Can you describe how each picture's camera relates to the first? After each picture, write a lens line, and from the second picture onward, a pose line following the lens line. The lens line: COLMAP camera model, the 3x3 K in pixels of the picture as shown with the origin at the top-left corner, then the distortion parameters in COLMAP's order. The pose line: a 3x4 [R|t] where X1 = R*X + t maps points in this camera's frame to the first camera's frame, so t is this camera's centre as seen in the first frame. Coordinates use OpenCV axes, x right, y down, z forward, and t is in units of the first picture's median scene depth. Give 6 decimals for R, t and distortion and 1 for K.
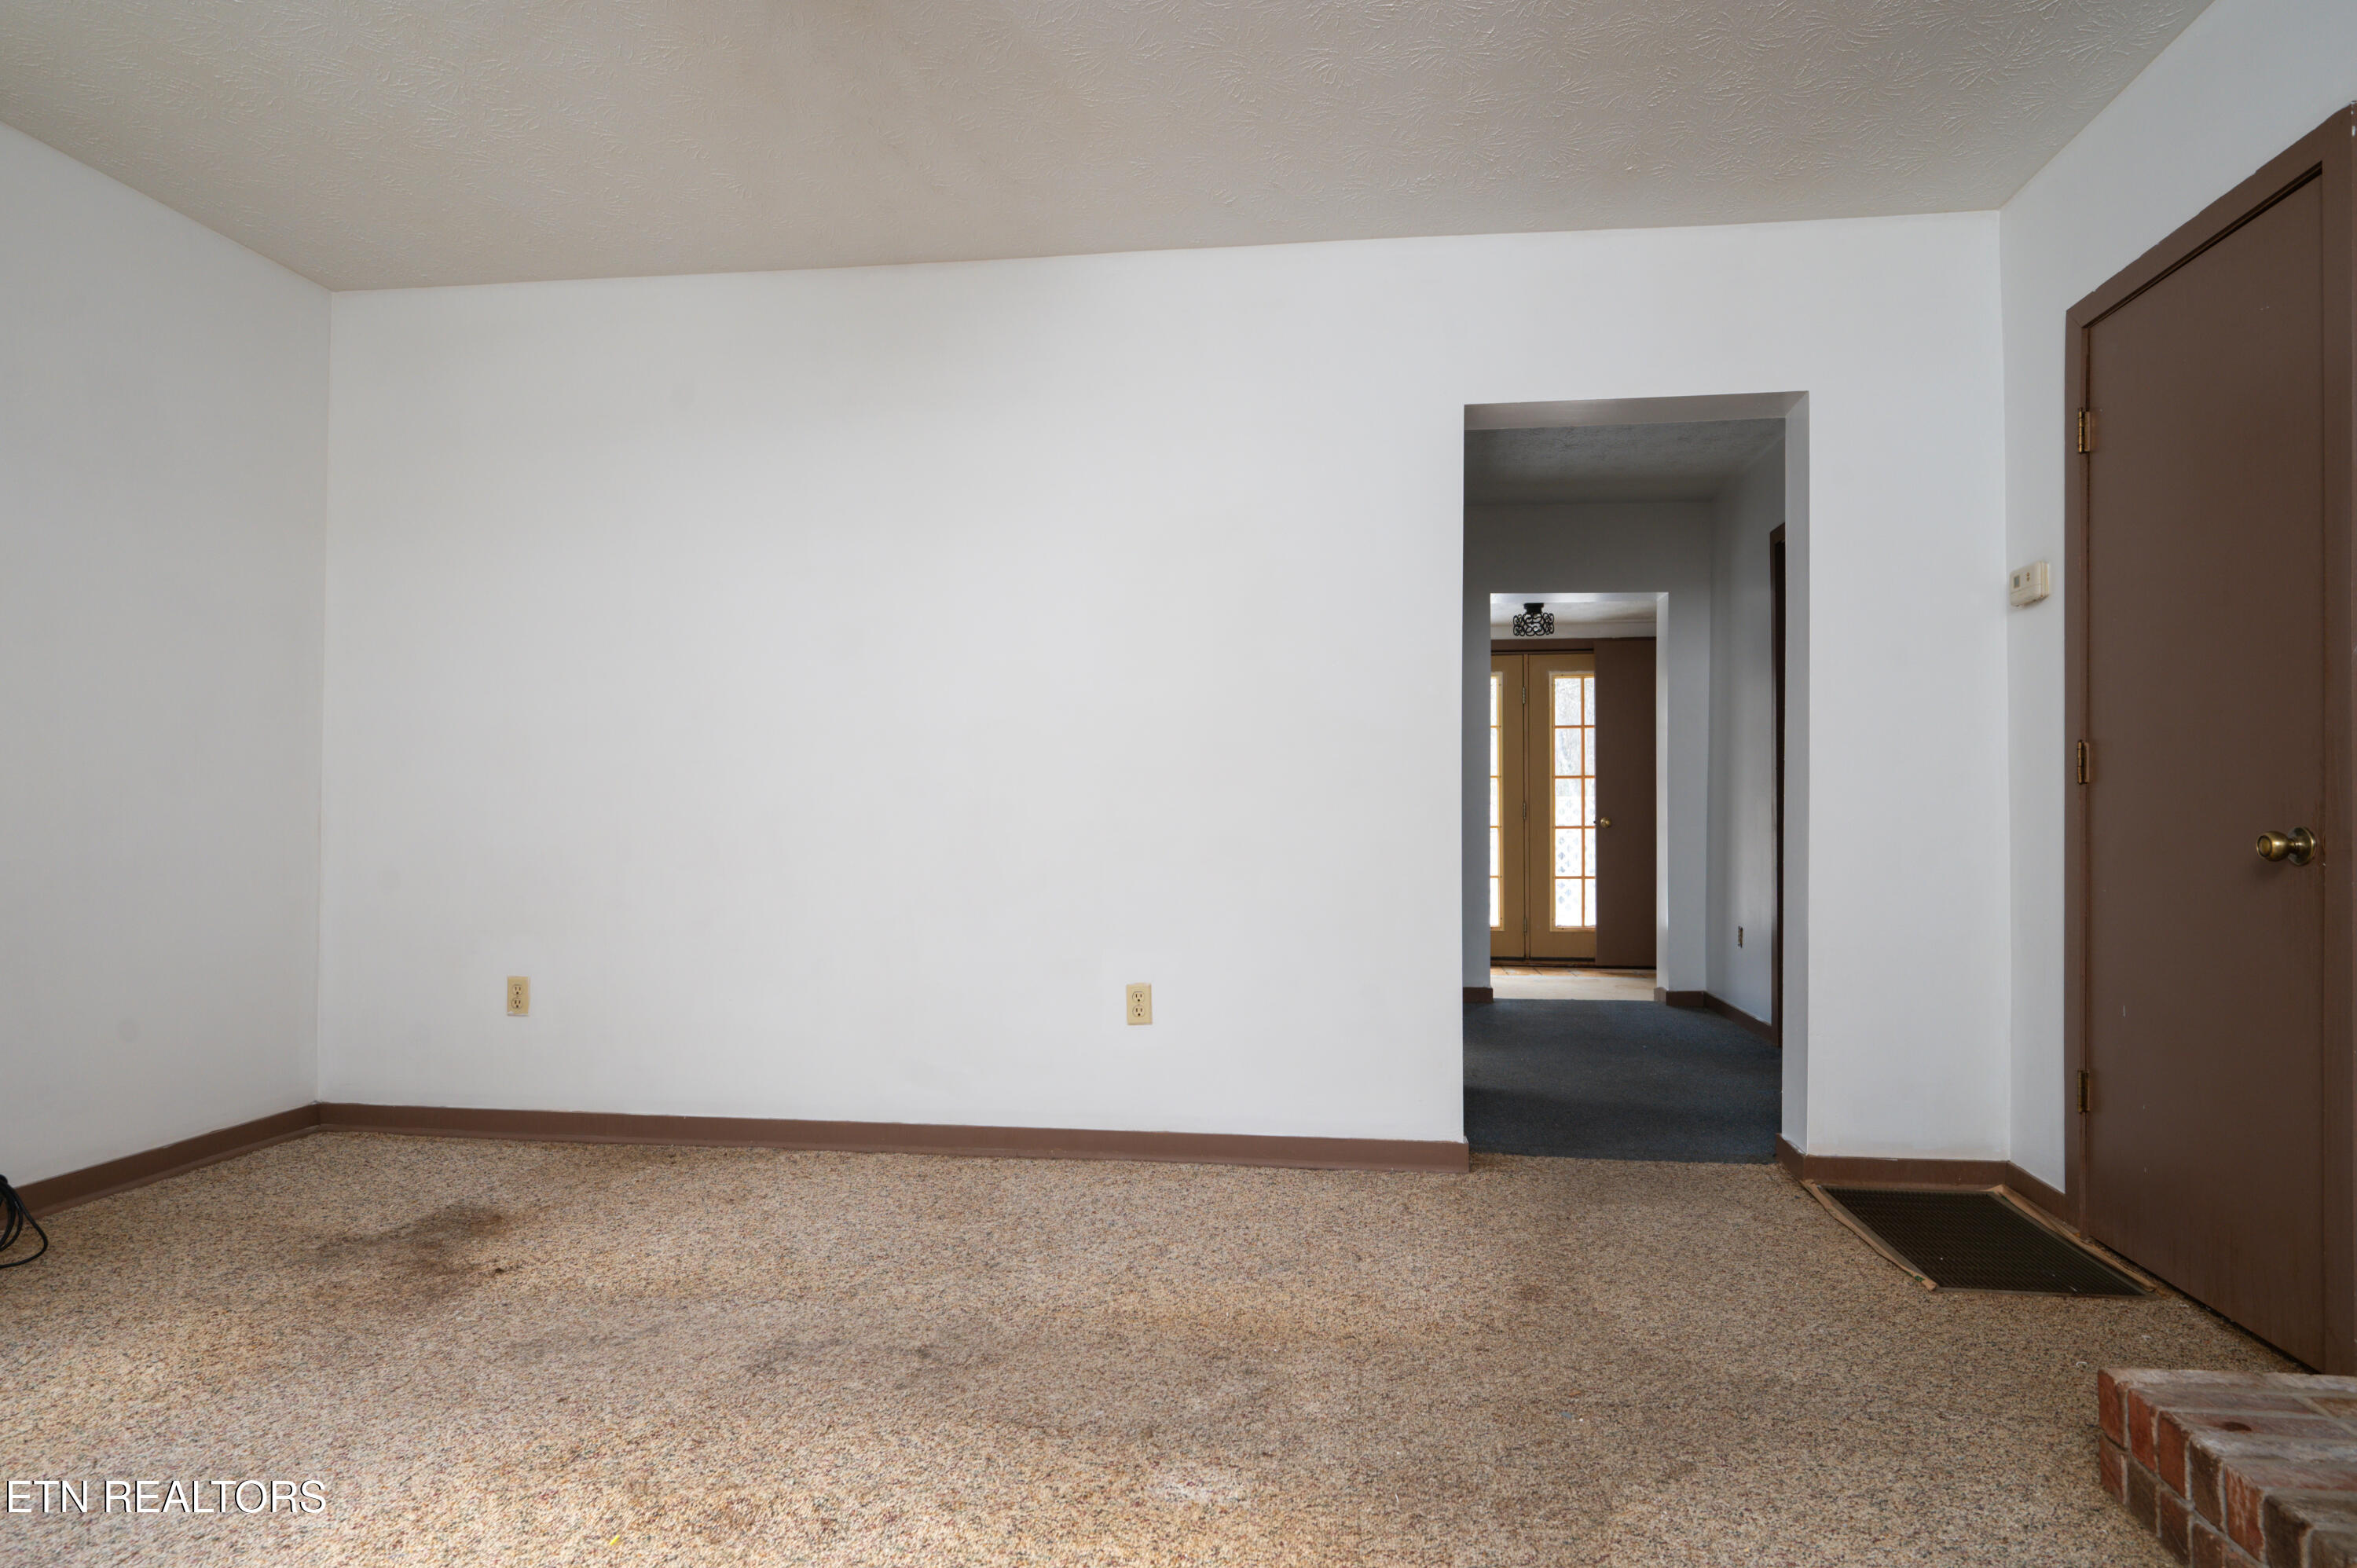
lens RADIAL K [[1220.7, 0, 1185.2], [0, 1220.7, 804.8], [0, 0, 1]] dist [-0.007715, 0.002324]
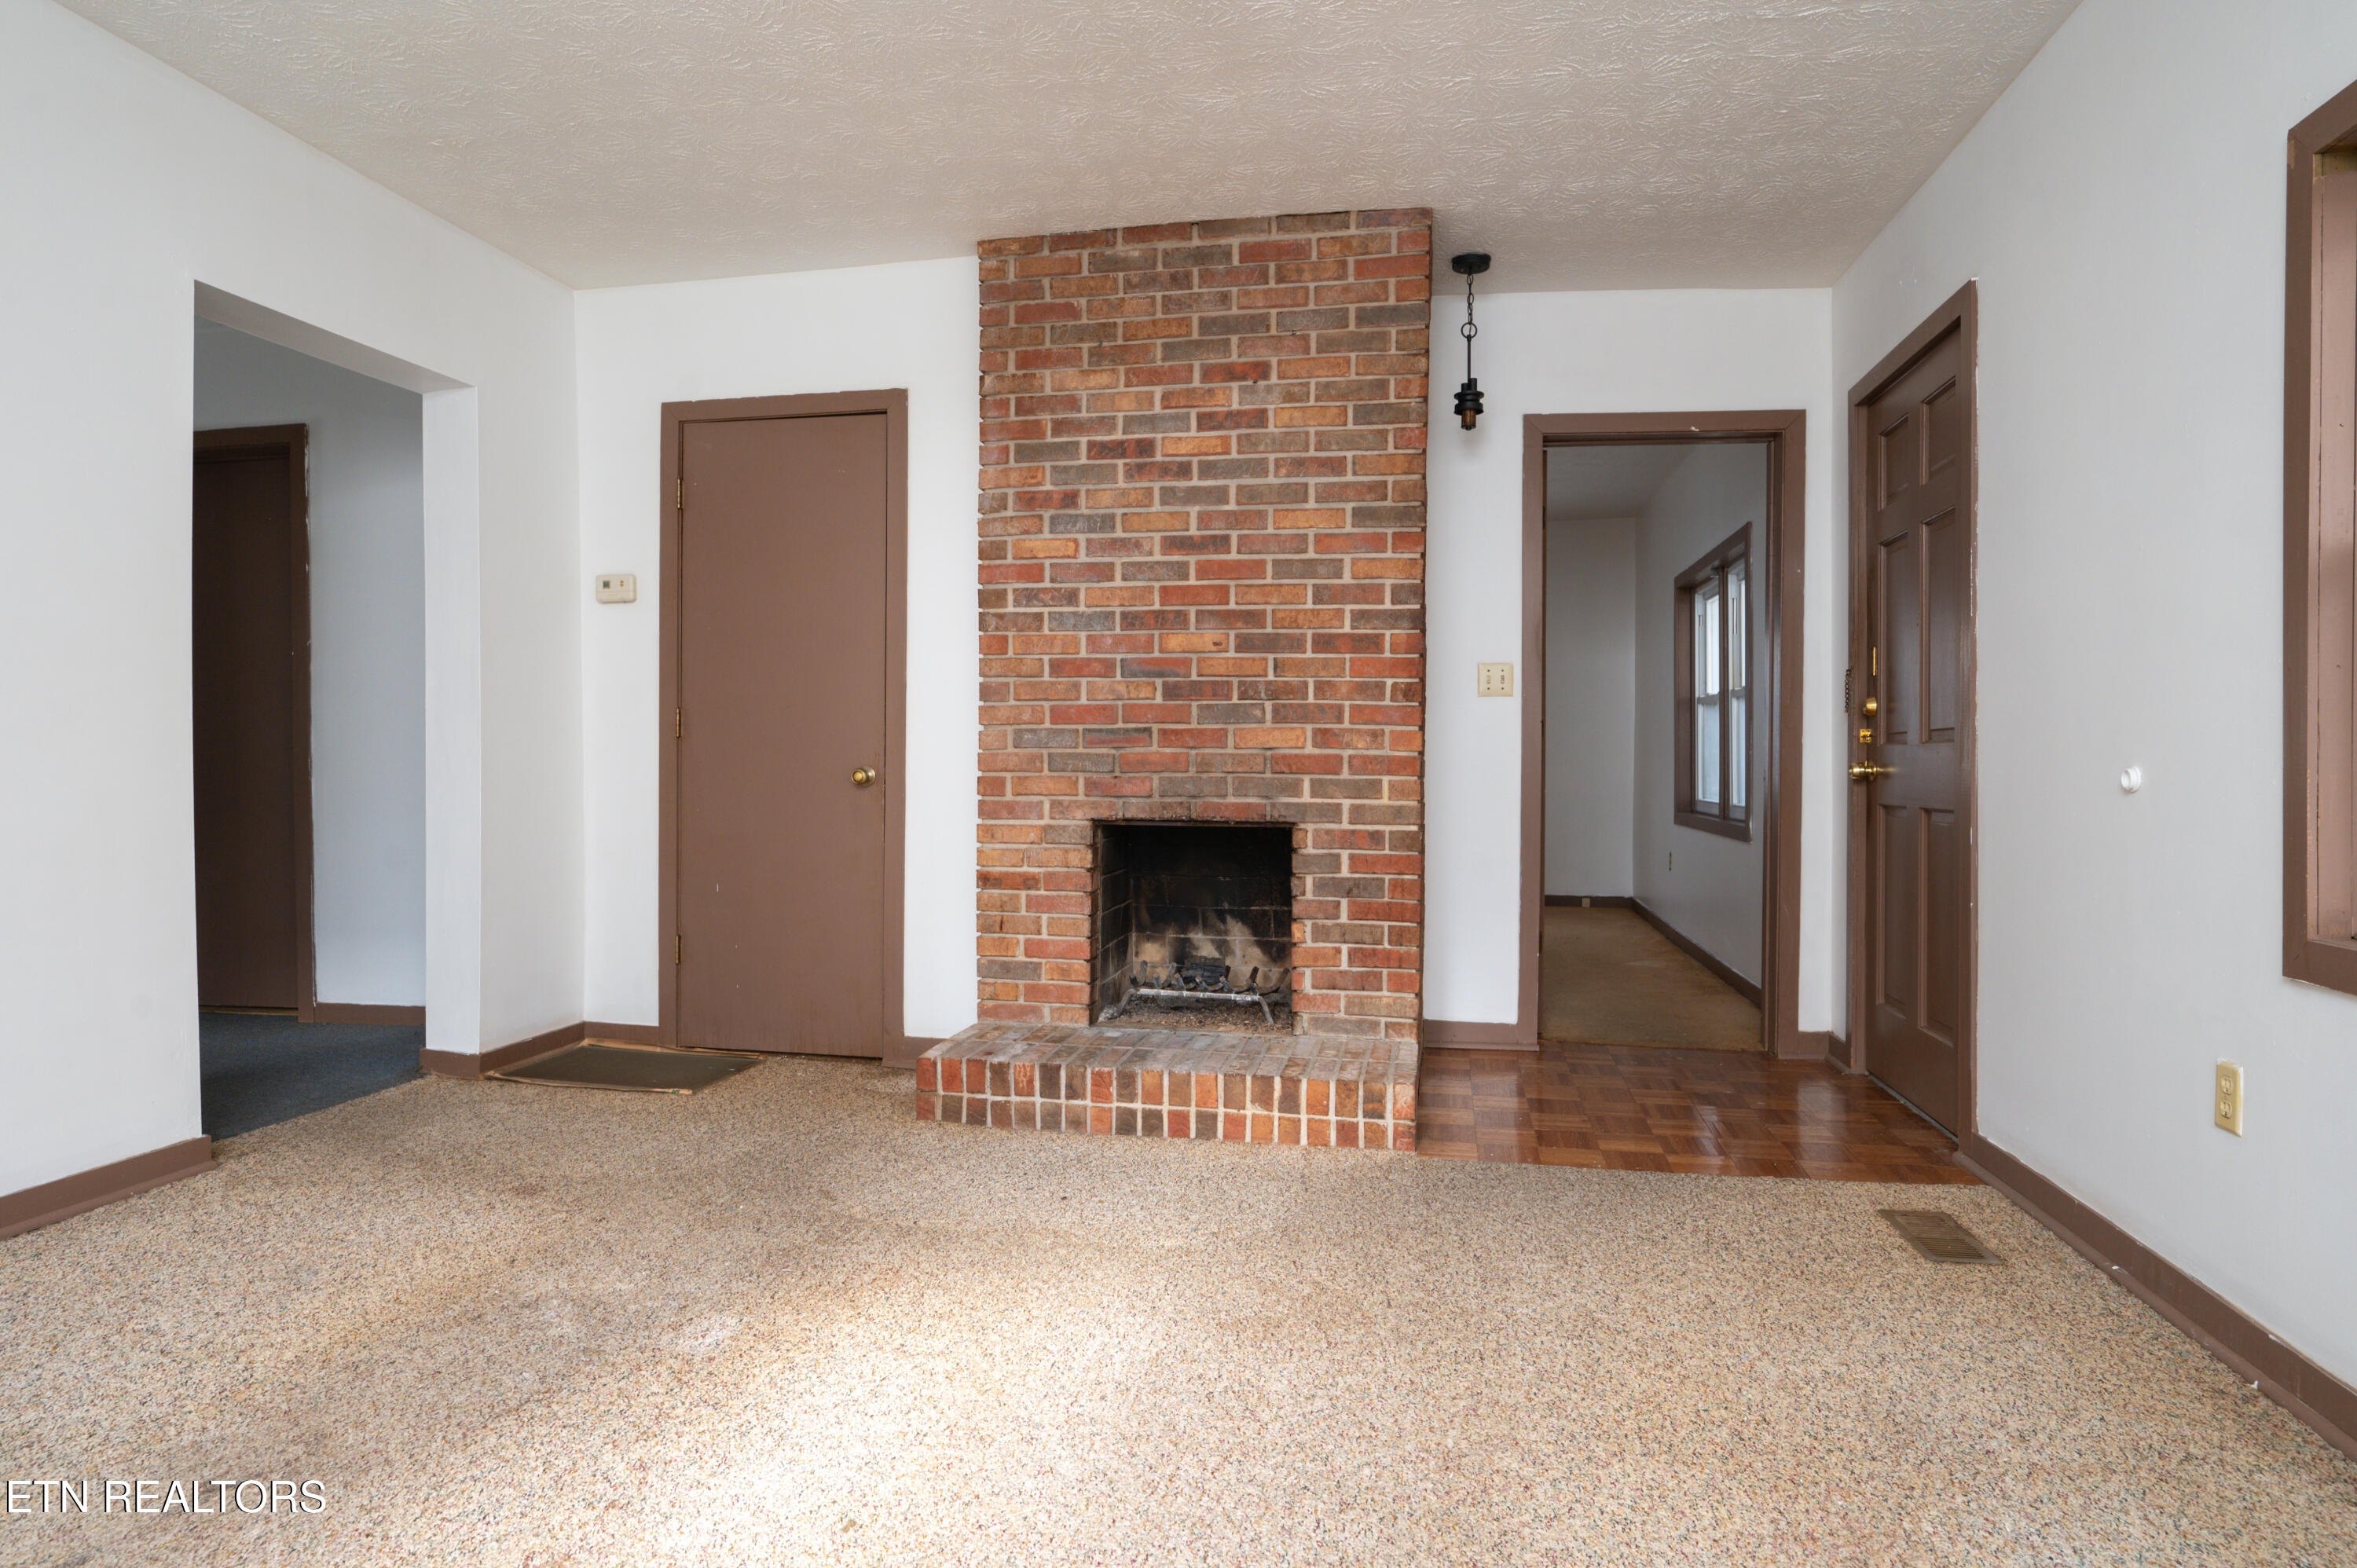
lens RADIAL K [[1289.2, 0, 1173.2], [0, 1289.2, 767.1], [0, 0, 1]] dist [-0.003353, 0.000093]
pose [[0.076261, -0.004476, 0.997078, -0.930349], [-0.013612, 0.999892, 0.005530, 0.001020], [-0.996995, -0.013994, 0.076192, 0.365736]]
